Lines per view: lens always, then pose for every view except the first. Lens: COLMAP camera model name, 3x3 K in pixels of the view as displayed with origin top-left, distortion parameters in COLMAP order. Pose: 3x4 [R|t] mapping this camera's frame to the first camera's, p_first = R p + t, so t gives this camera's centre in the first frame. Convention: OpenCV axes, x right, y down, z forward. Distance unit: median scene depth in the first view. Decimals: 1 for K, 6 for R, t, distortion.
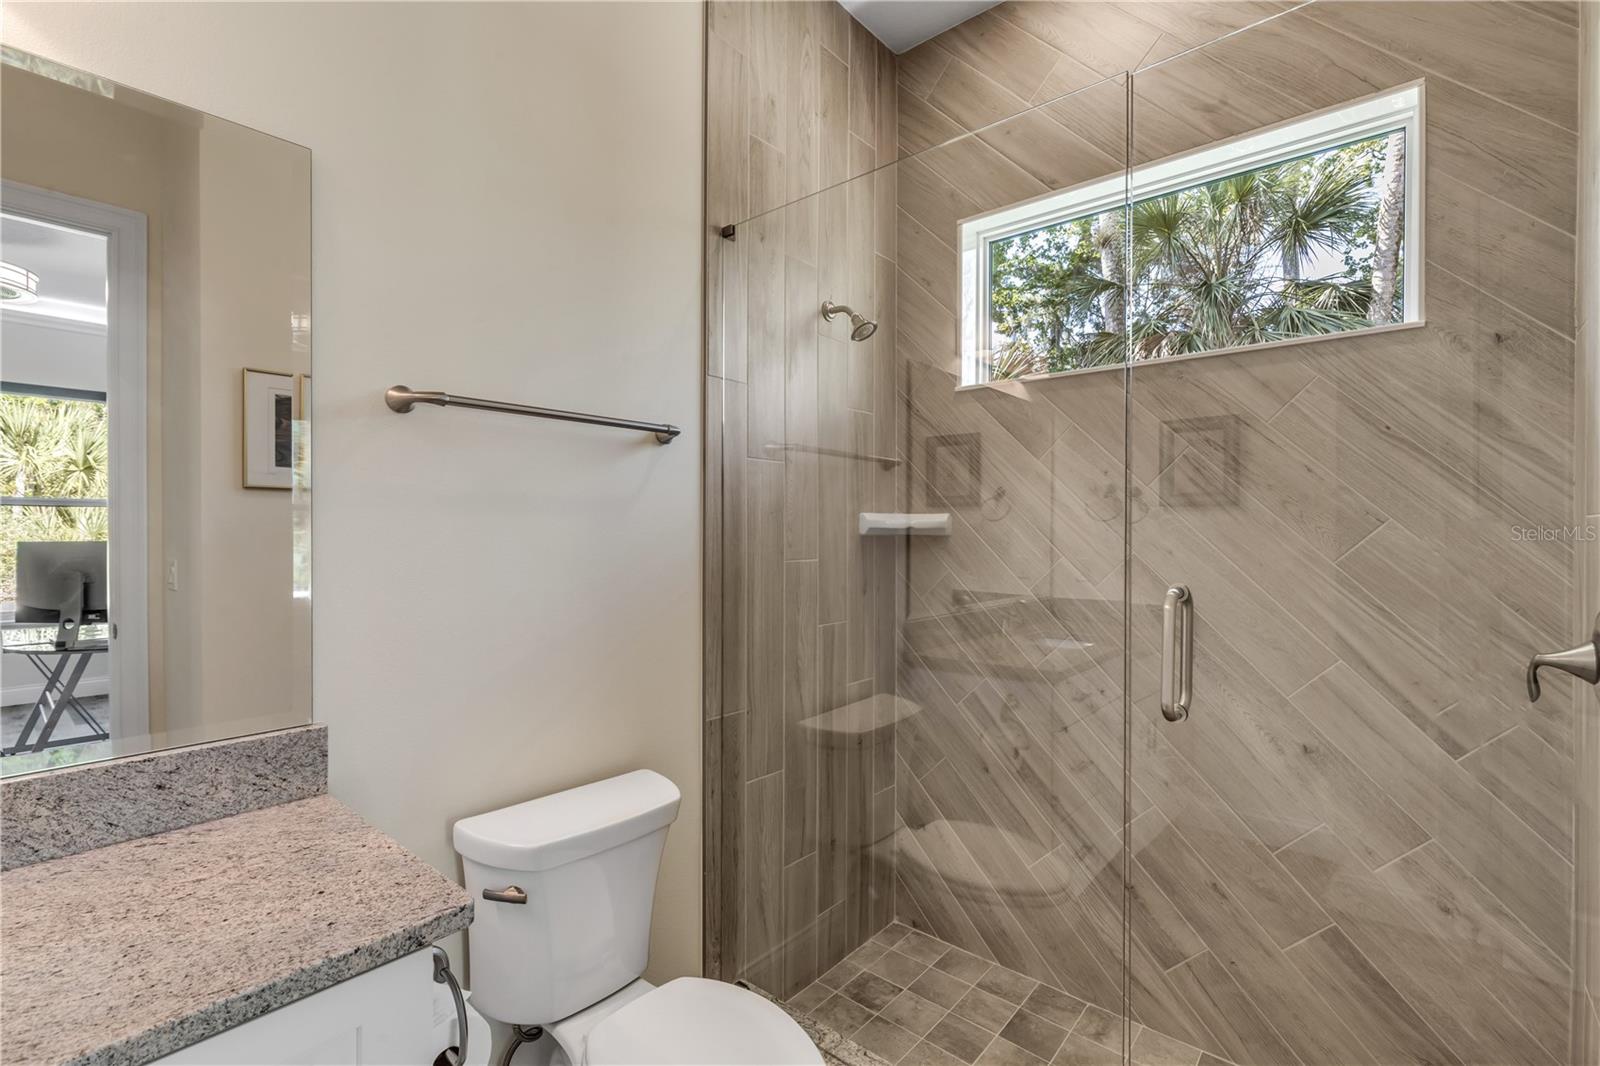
lens RADIAL K [[720.5, 0, 801.5], [0, 720.5, 534.0], [0, 0, 1]] dist [0.009319, -0.003426]
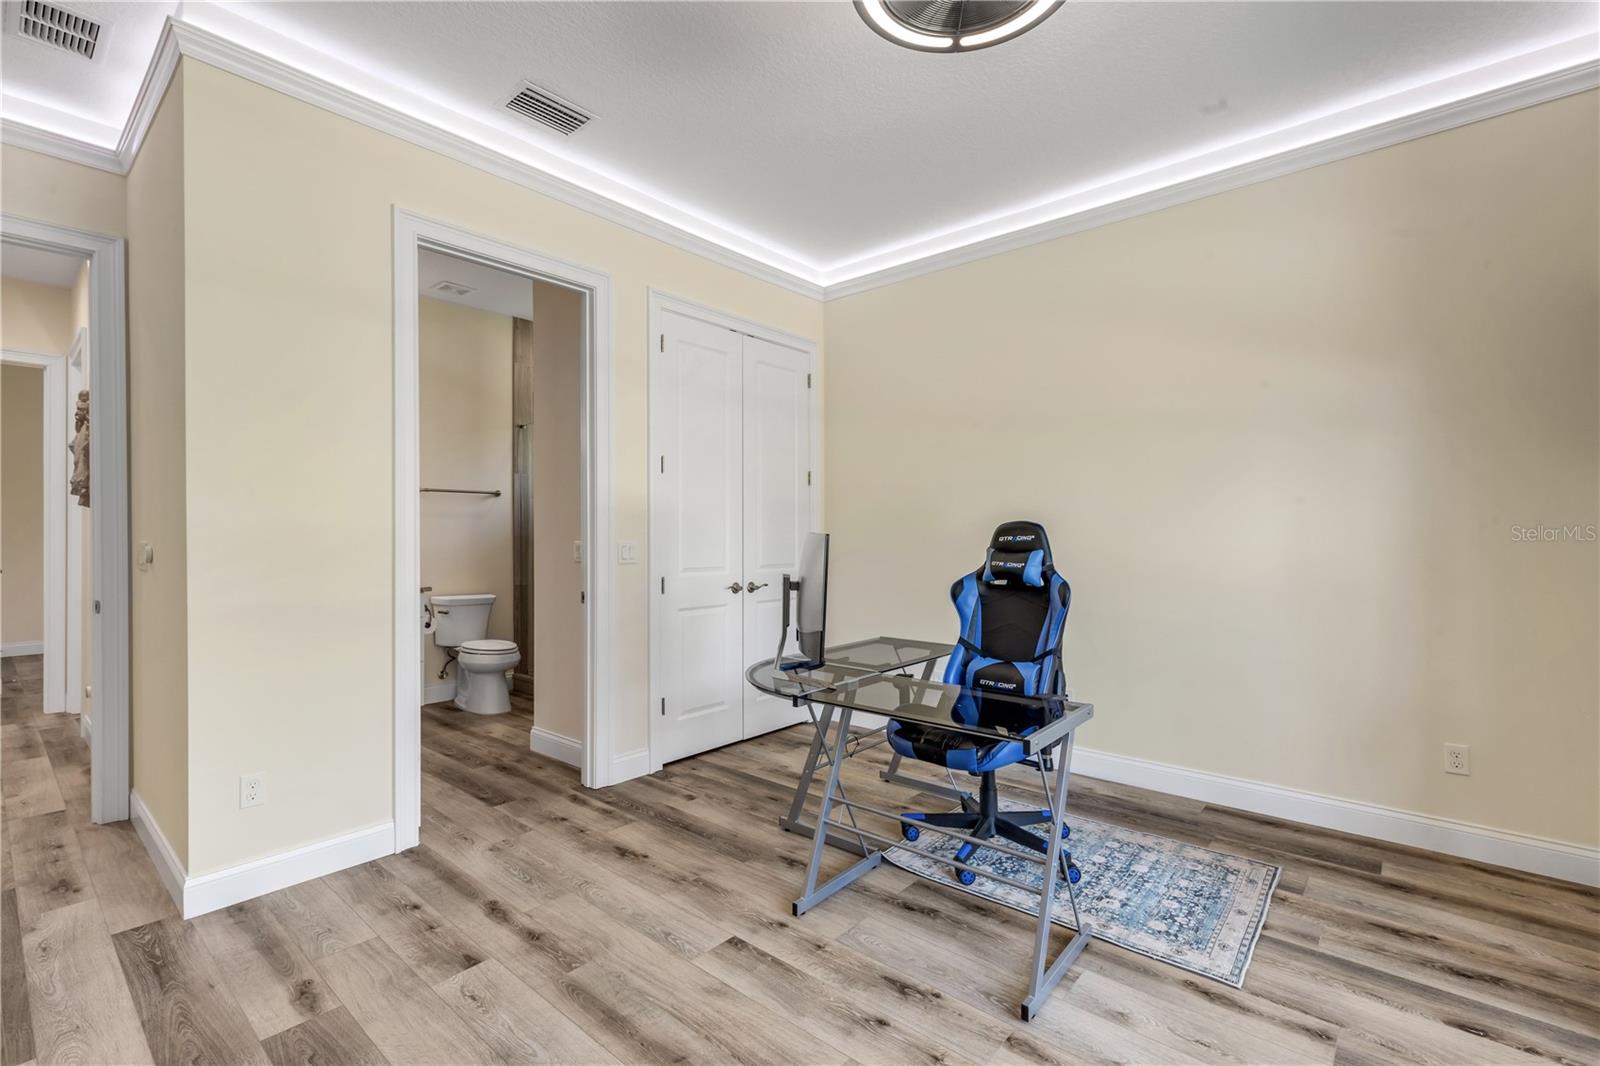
lens RADIAL K [[720.5, 0, 801.5], [0, 720.5, 534.0], [0, 0, 1]] dist [0.009319, -0.003426]
pose [[0.999994, -0.002995, -0.001620, 0.972449], [0.002994, 0.999995, -0.000405, 0.040745], [0.001622, 0.000400, 0.999999, -1.843048]]
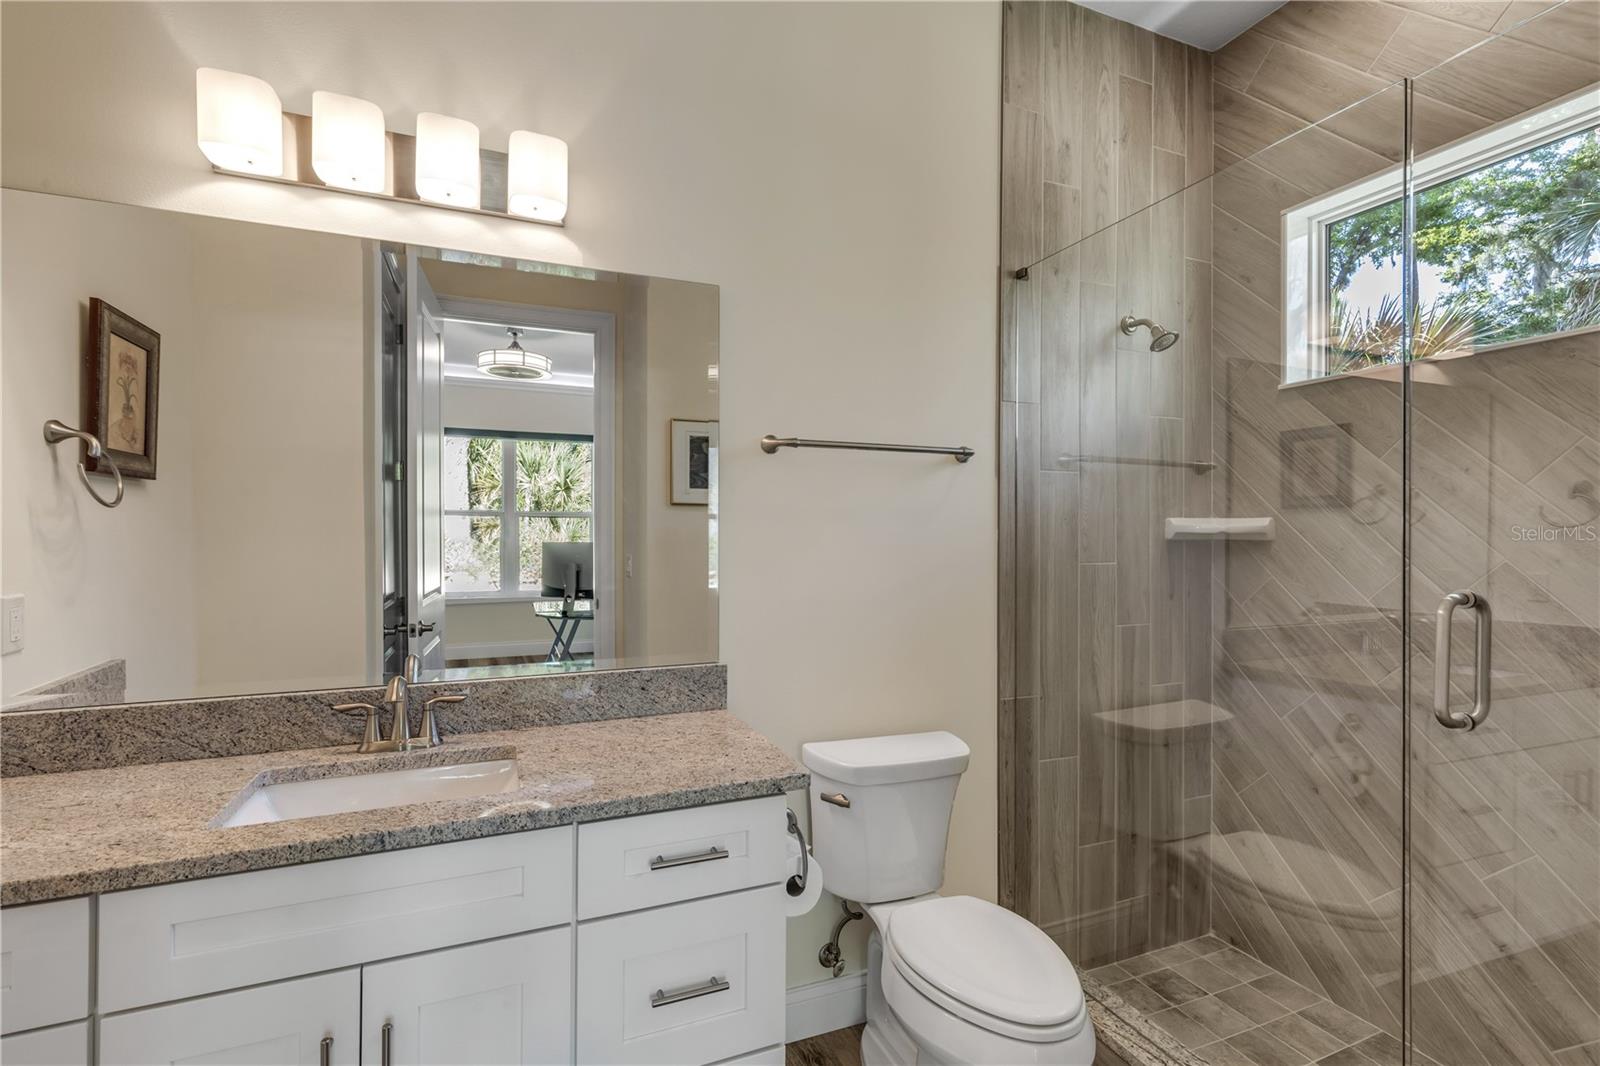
lens RADIAL K [[804.2, 0, 842.9], [0, 804.2, 530.3], [0, 0, 1]] dist [0.016726, -0.000140]
pose [[0.915339, -0.001424, -0.402681, 0.134602], [-0.002541, 0.999953, -0.009313, -0.000022], [0.402676, 0.009548, 0.915293, -0.244844]]
